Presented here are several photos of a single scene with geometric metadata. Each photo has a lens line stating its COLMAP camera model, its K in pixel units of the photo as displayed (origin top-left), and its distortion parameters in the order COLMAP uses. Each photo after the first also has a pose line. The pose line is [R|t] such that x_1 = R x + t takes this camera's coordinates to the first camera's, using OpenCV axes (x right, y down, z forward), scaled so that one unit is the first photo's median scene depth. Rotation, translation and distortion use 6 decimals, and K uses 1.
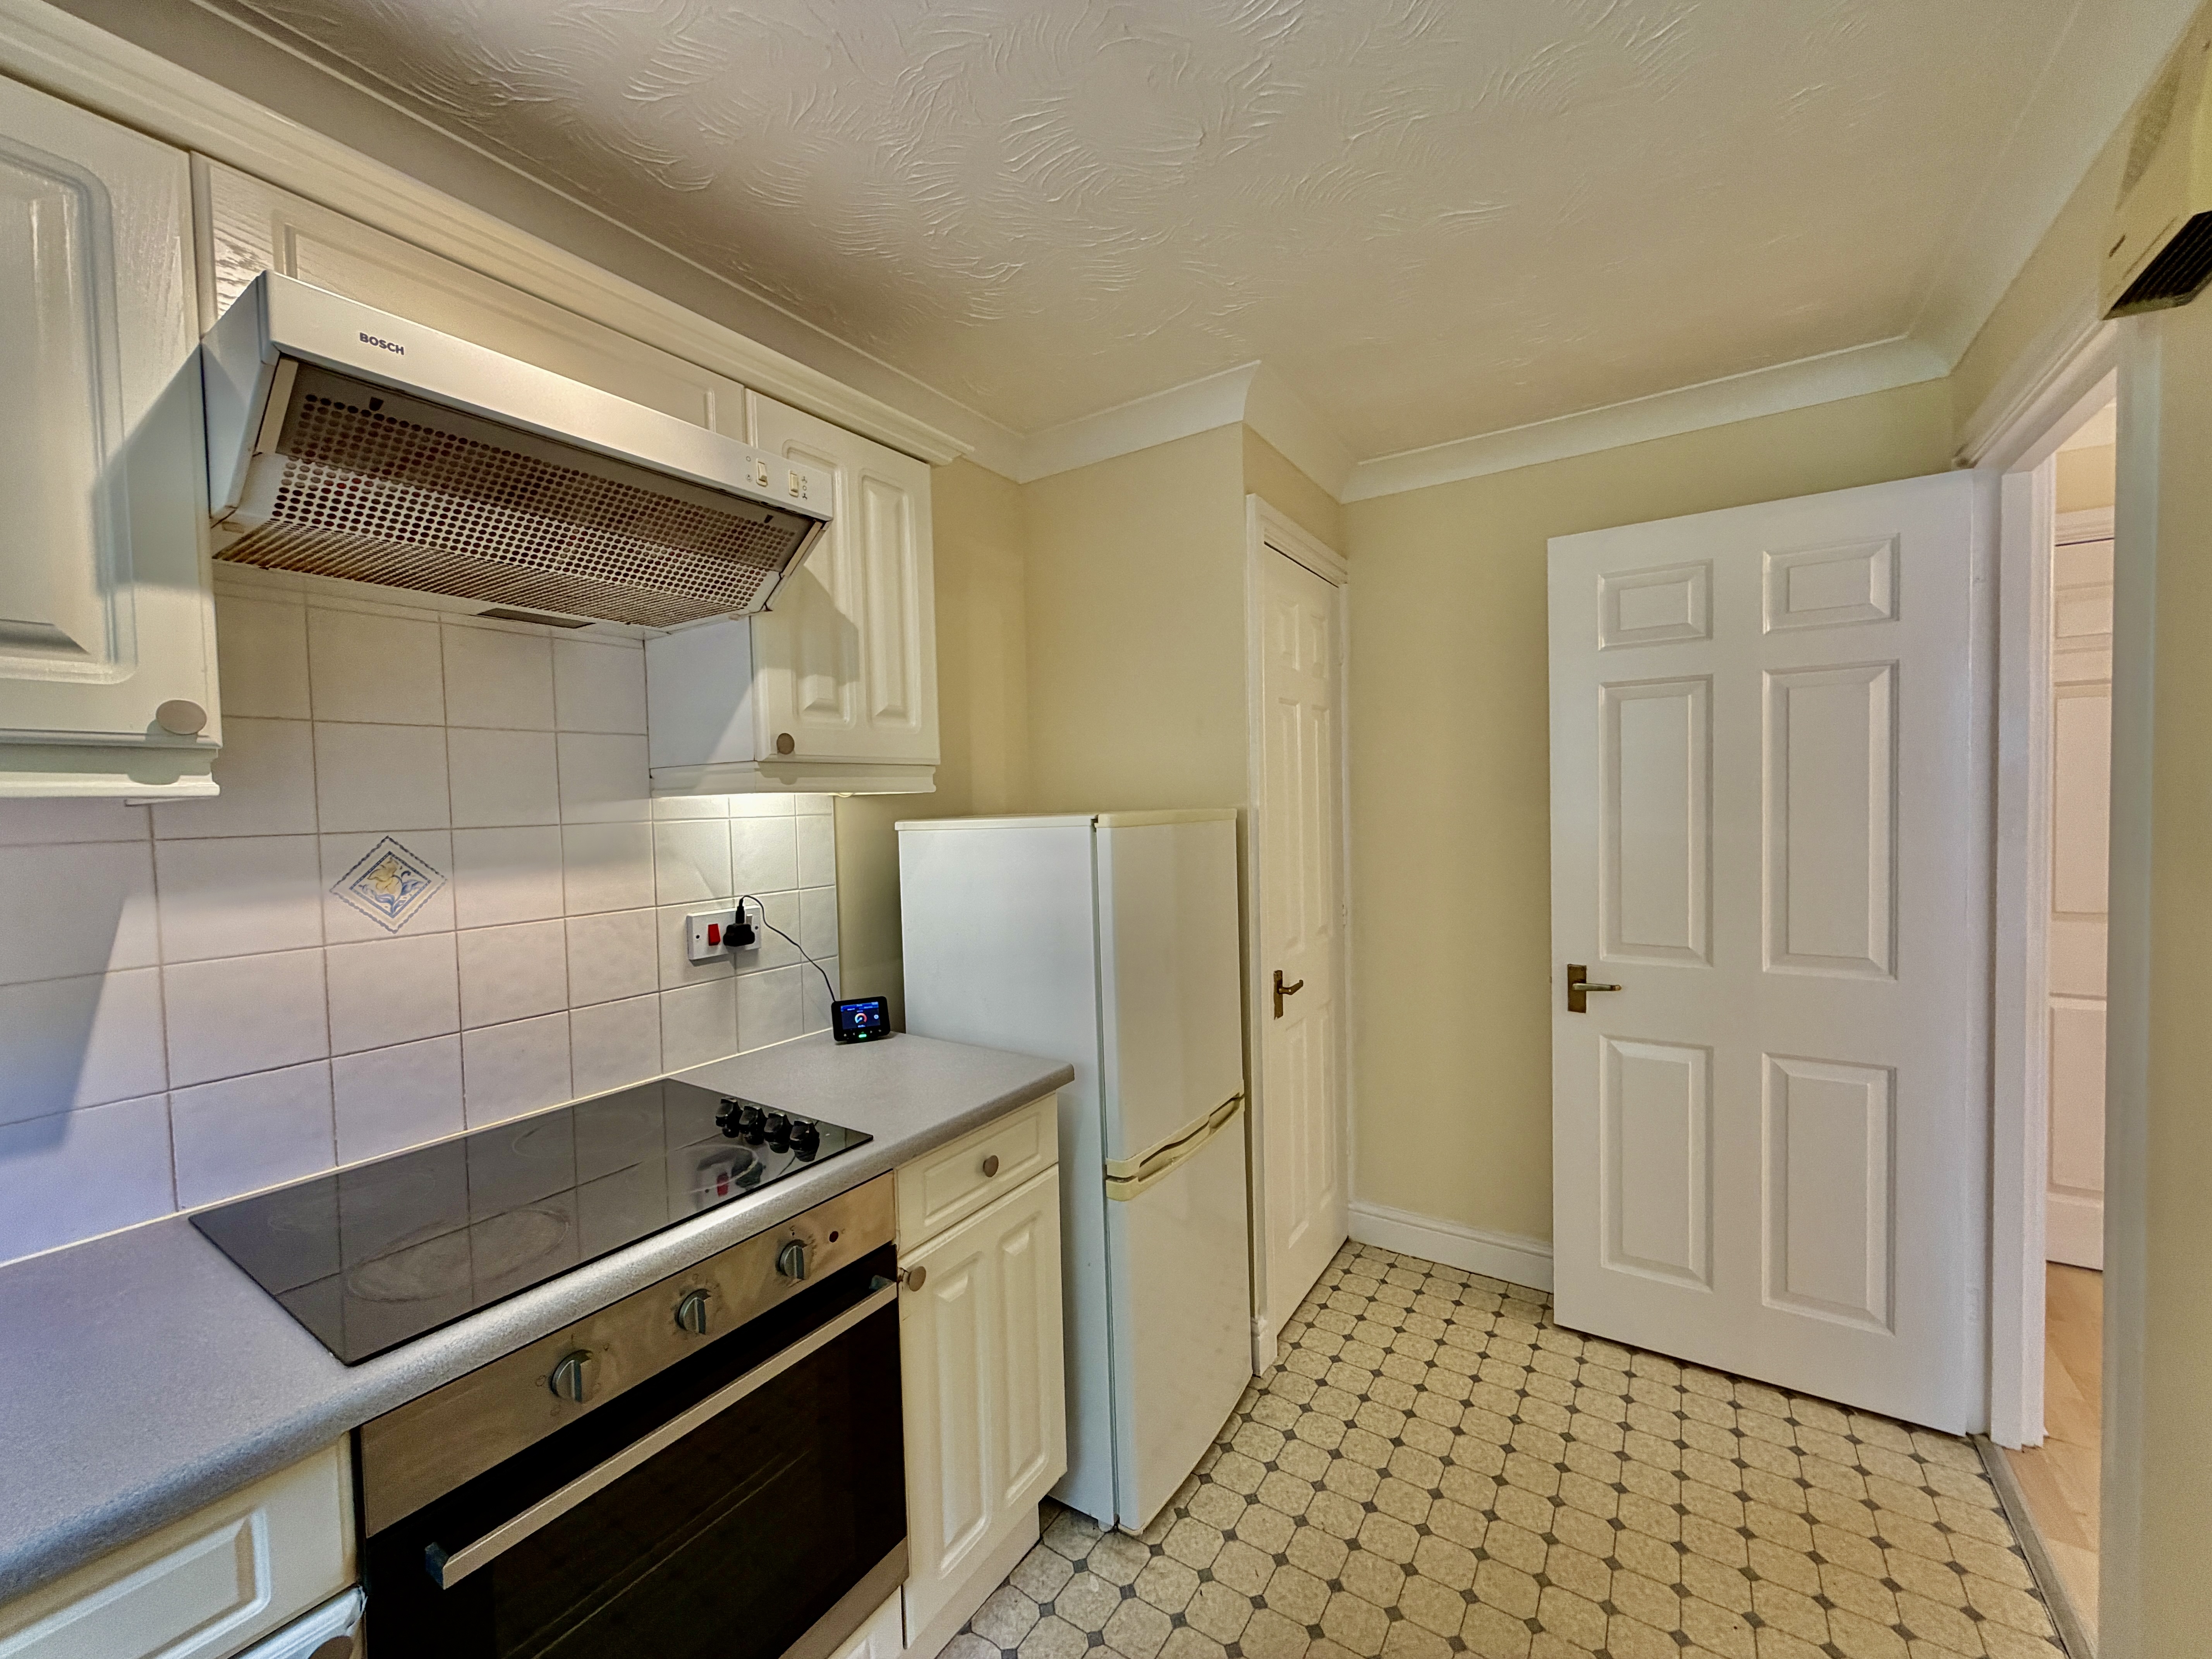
lens RADIAL K [[881.3, 0, 1100.2], [0, 881.3, 827.7], [0, 0, 1]] dist [0.002141, 0.000188]
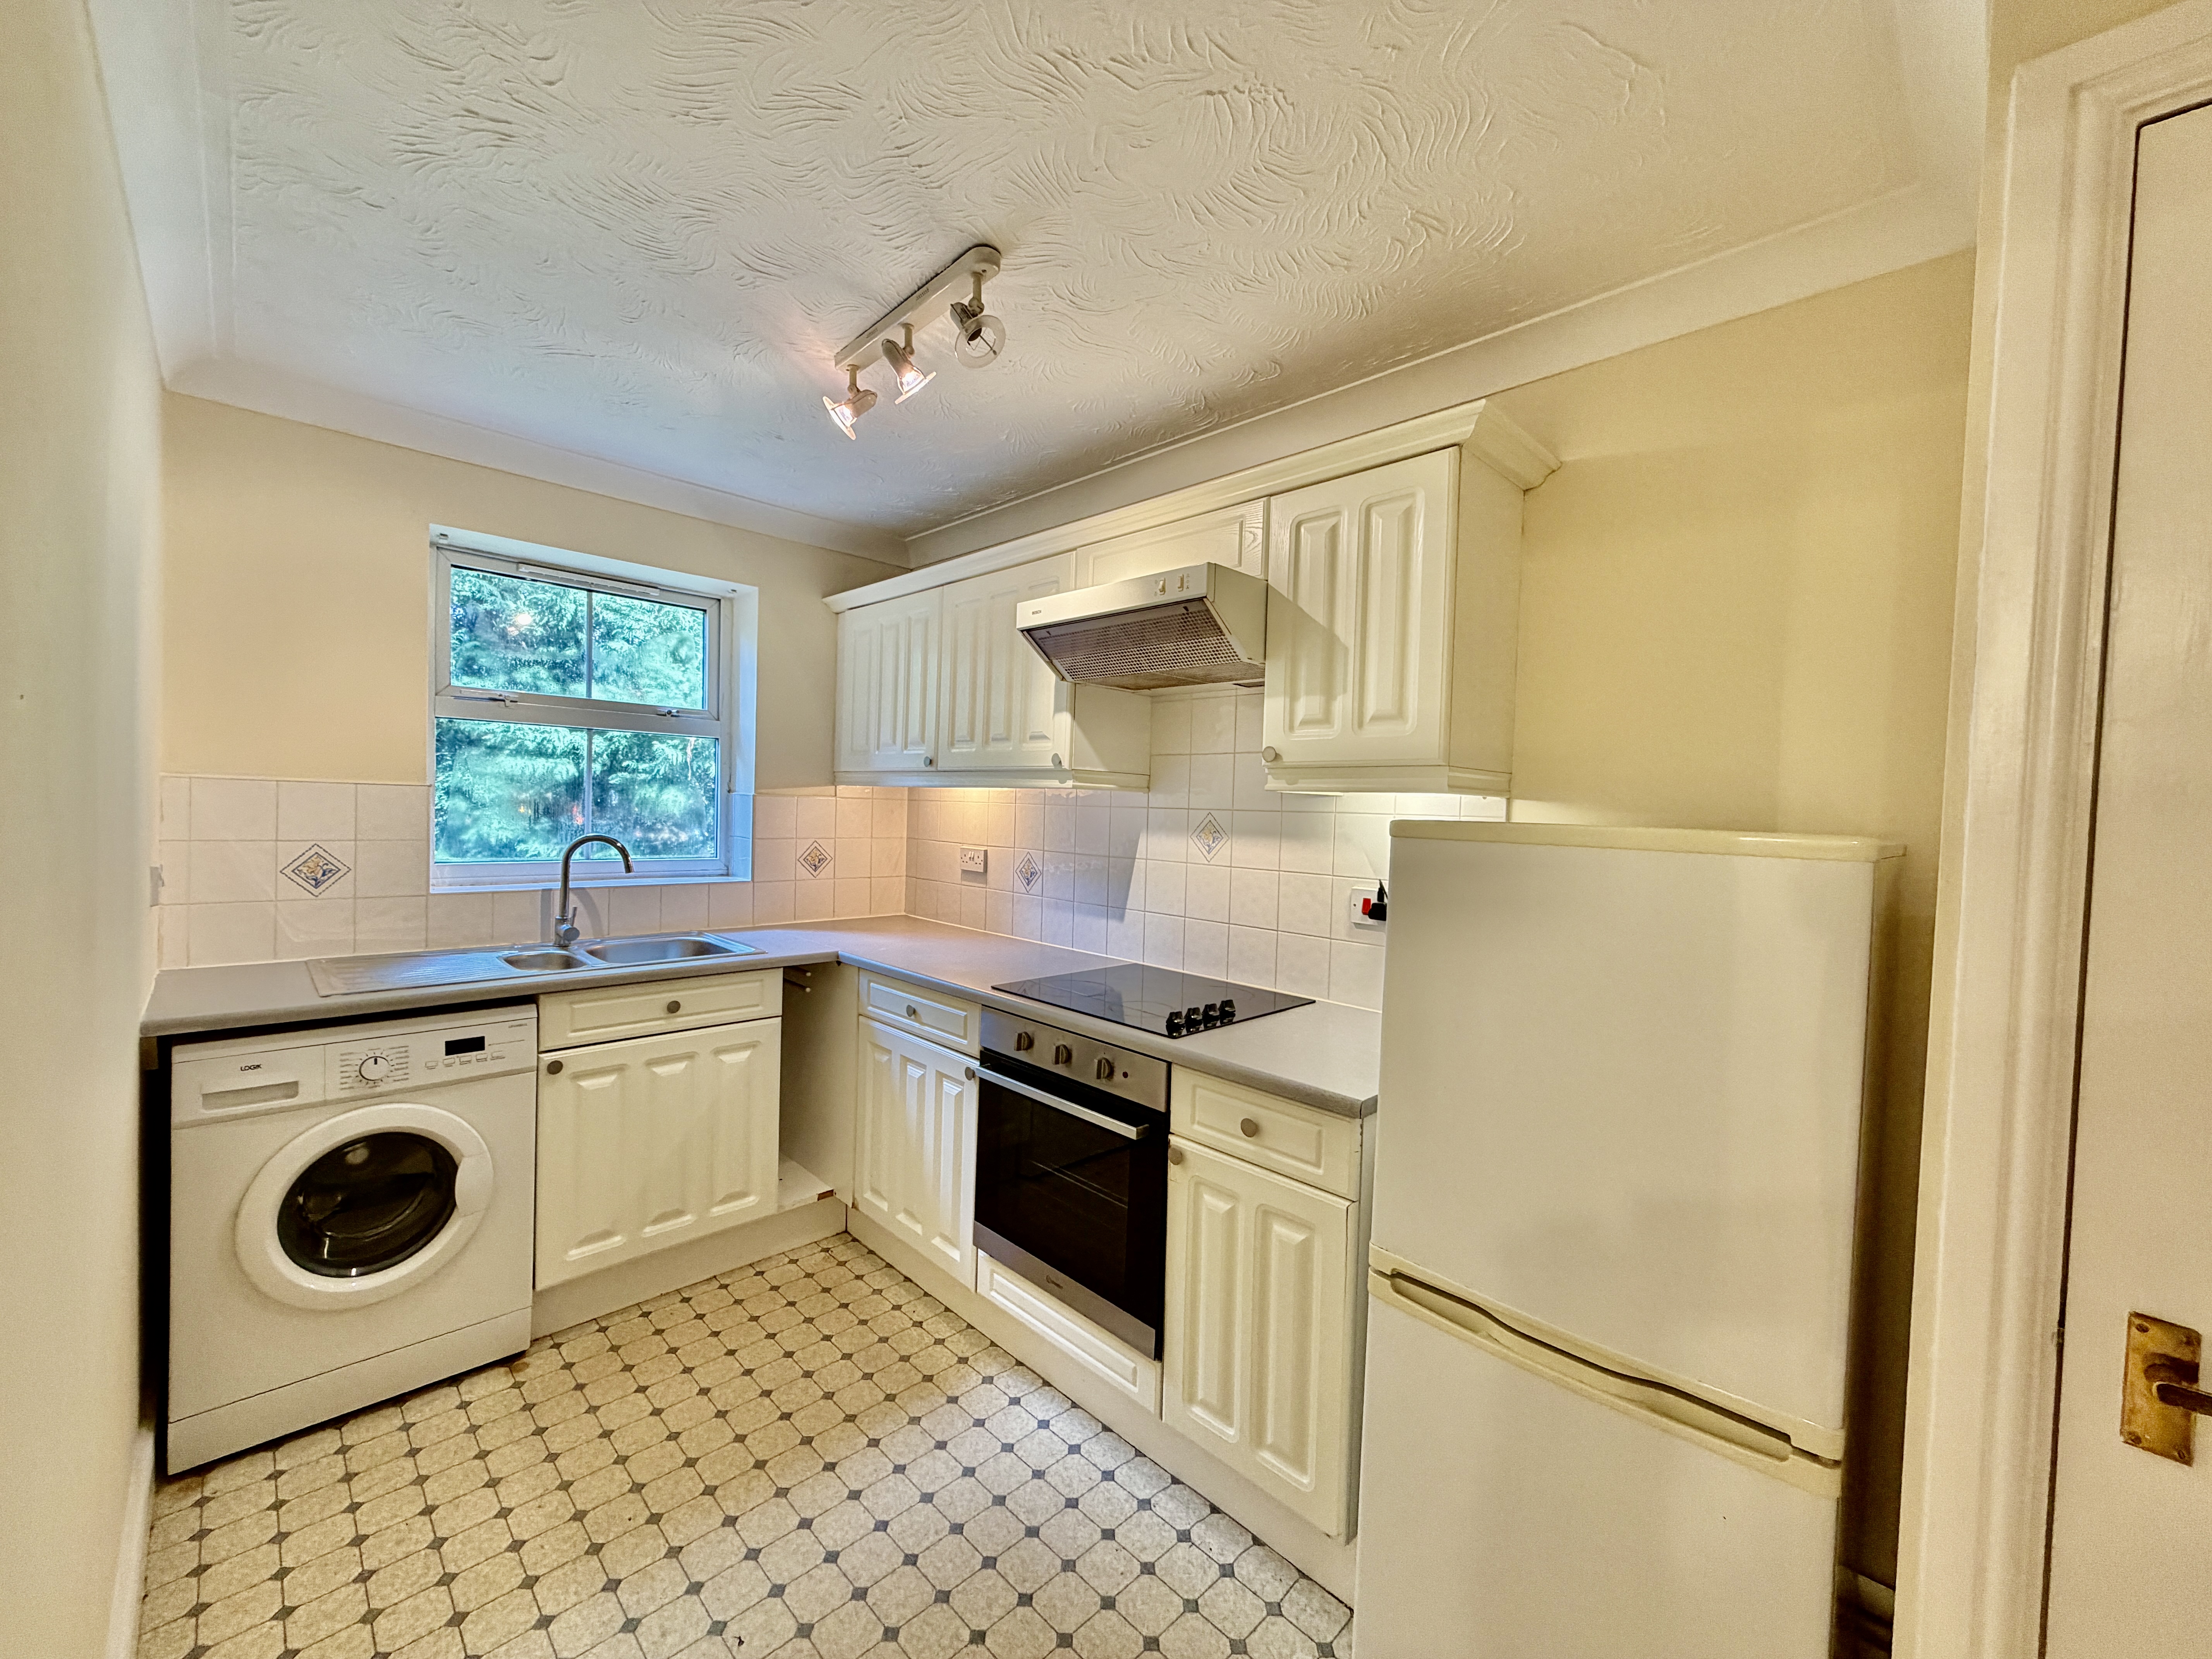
lens RADIAL K [[881.3, 0, 1102.1], [0, 881.3, 832.1], [0, 0, 1]] dist [0.002141, 0.000188]
pose [[-0.207718, 0.044078, -0.977195, 0.935662], [-0.057520, 0.996705, 0.057185, -0.036329], [0.976496, 0.068086, -0.204498, 0.973923]]
